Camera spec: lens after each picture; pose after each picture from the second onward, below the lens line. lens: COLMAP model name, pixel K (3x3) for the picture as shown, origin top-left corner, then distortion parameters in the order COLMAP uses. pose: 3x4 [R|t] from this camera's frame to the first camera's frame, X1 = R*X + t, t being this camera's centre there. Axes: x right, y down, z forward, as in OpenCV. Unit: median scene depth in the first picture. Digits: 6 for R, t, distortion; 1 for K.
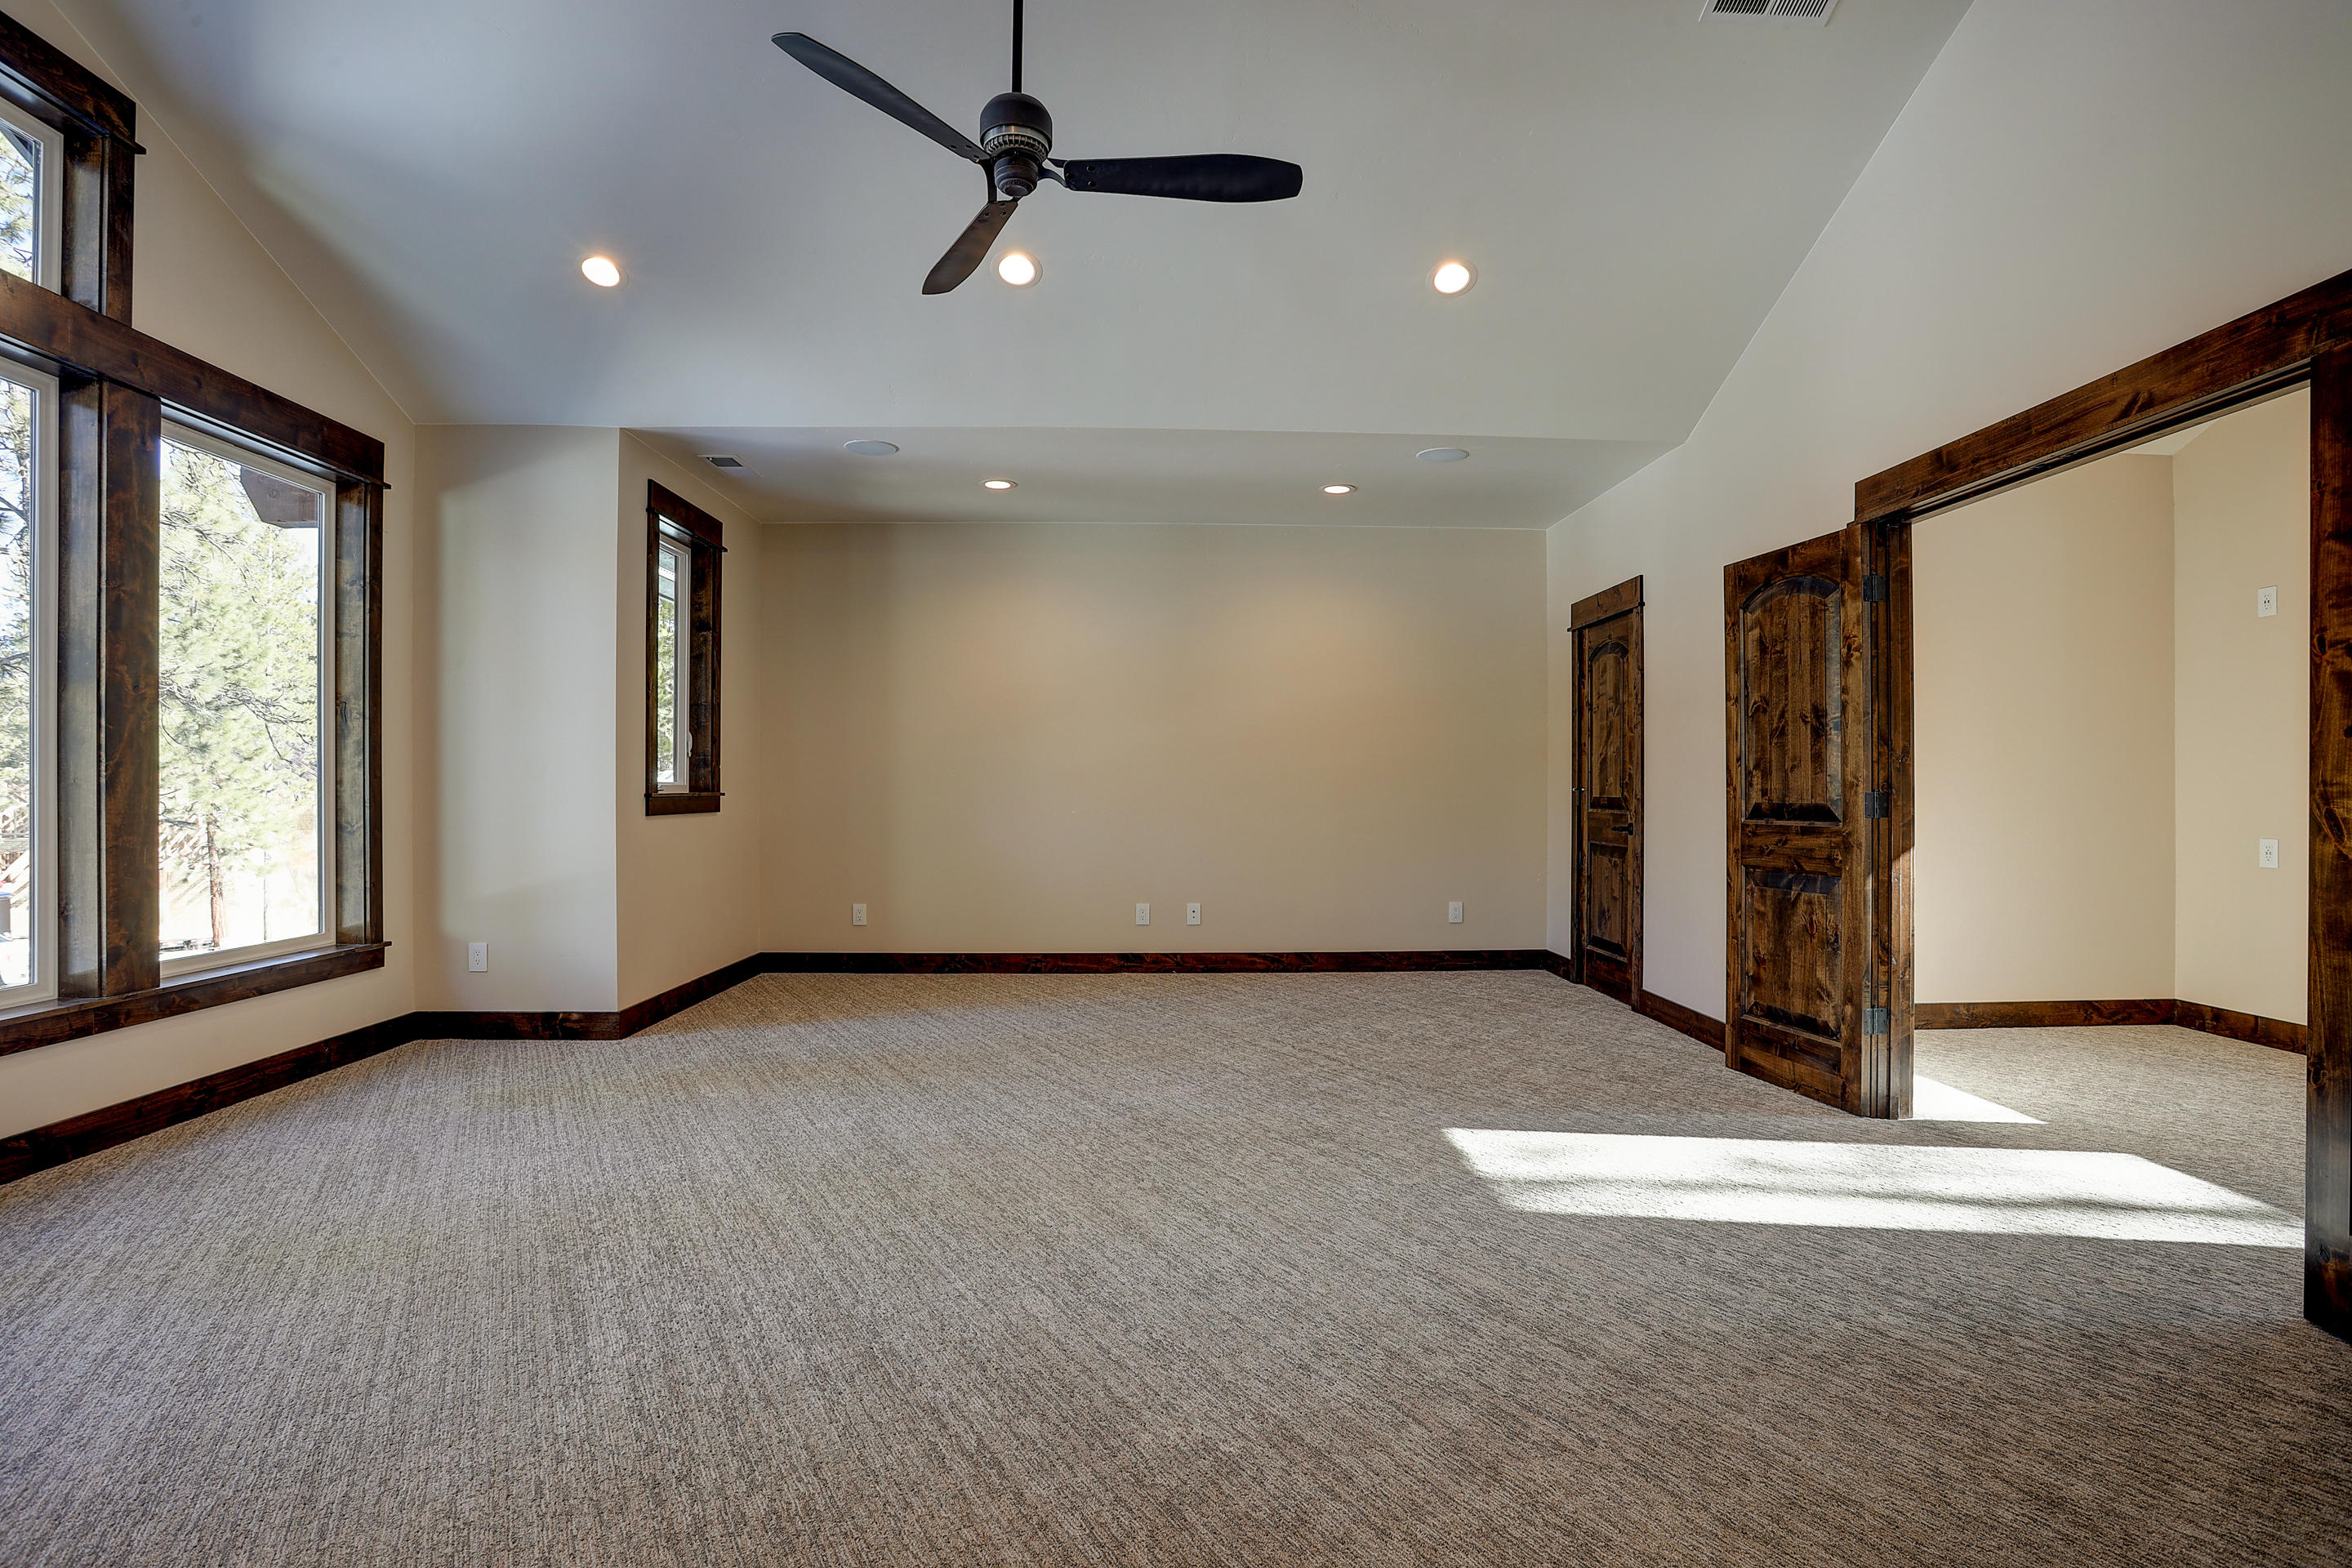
lens RADIAL K [[1160.5, 0, 1193.6], [0, 1160.5, 780.9], [0, 0, 1]] dist [-0.055446, 0.011106]
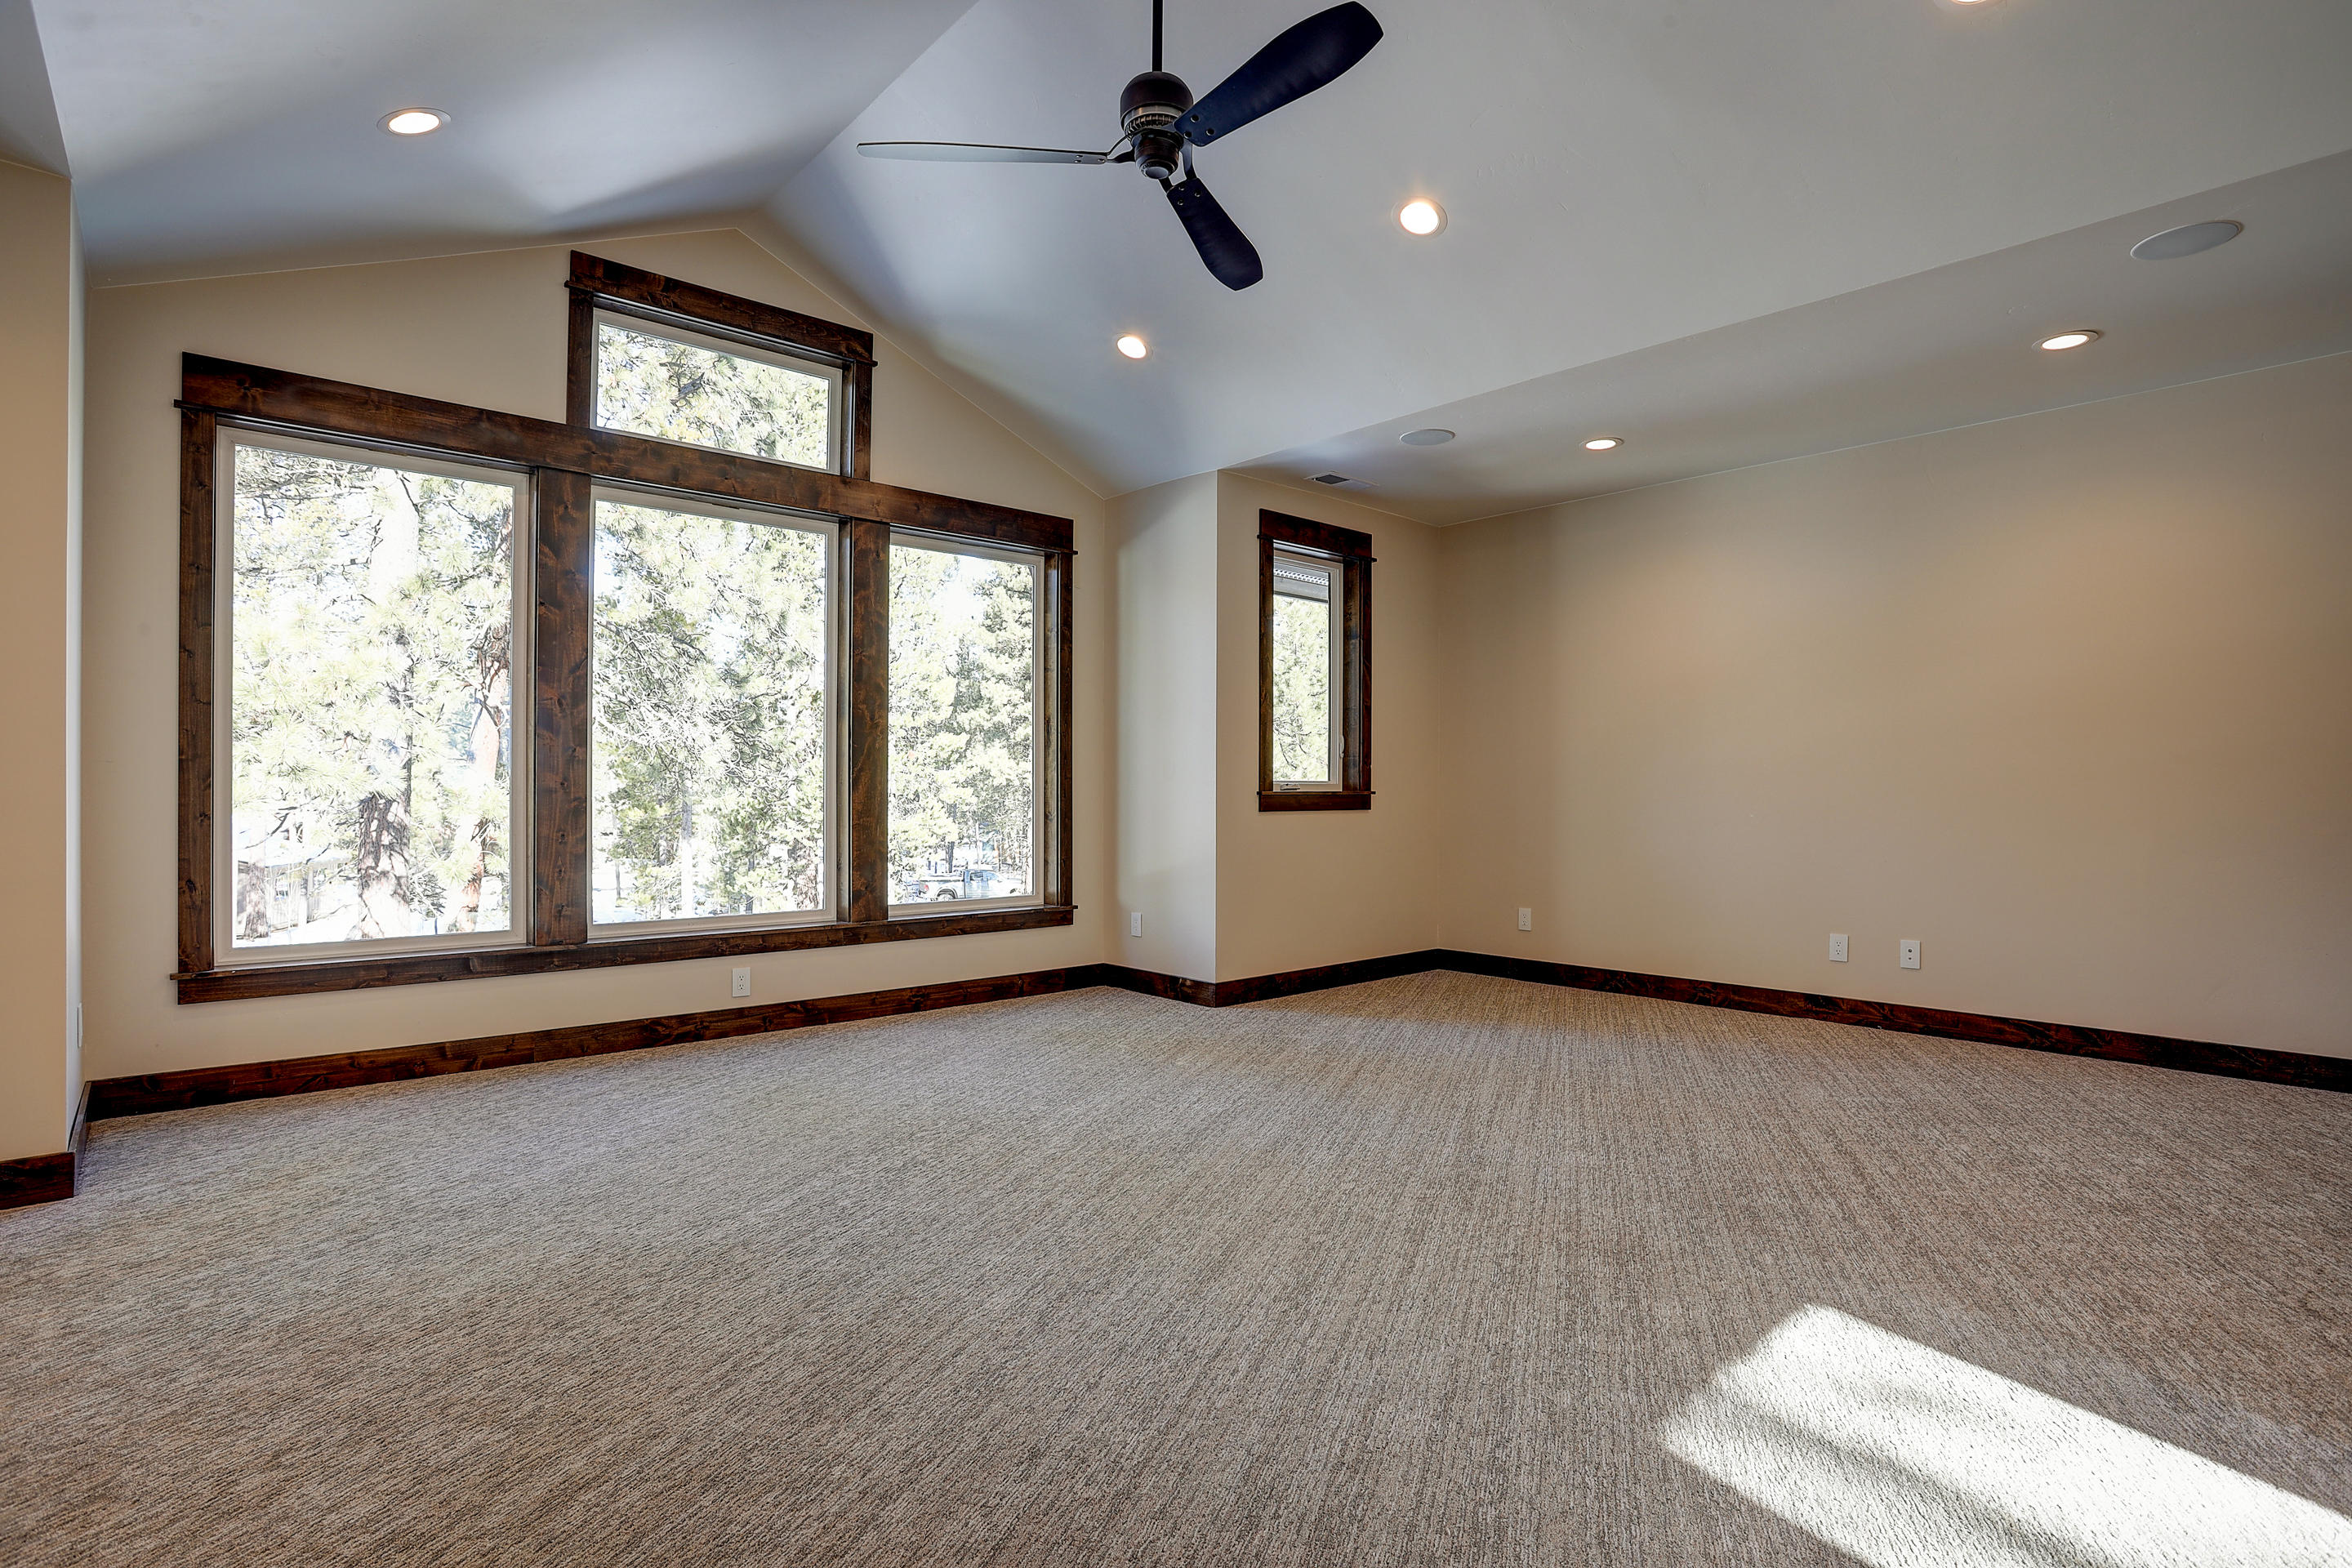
lens RADIAL K [[1160.5, 0, 1169.0], [0, 1160.5, 762.9], [0, 0, 1]] dist [-0.055446, 0.011106]
pose [[0.631719, -0.016733, -0.775017, 0.462614], [0.003994, 0.999824, -0.018331, 0.005586], [0.775187, 0.008485, 0.631675, 0.296372]]
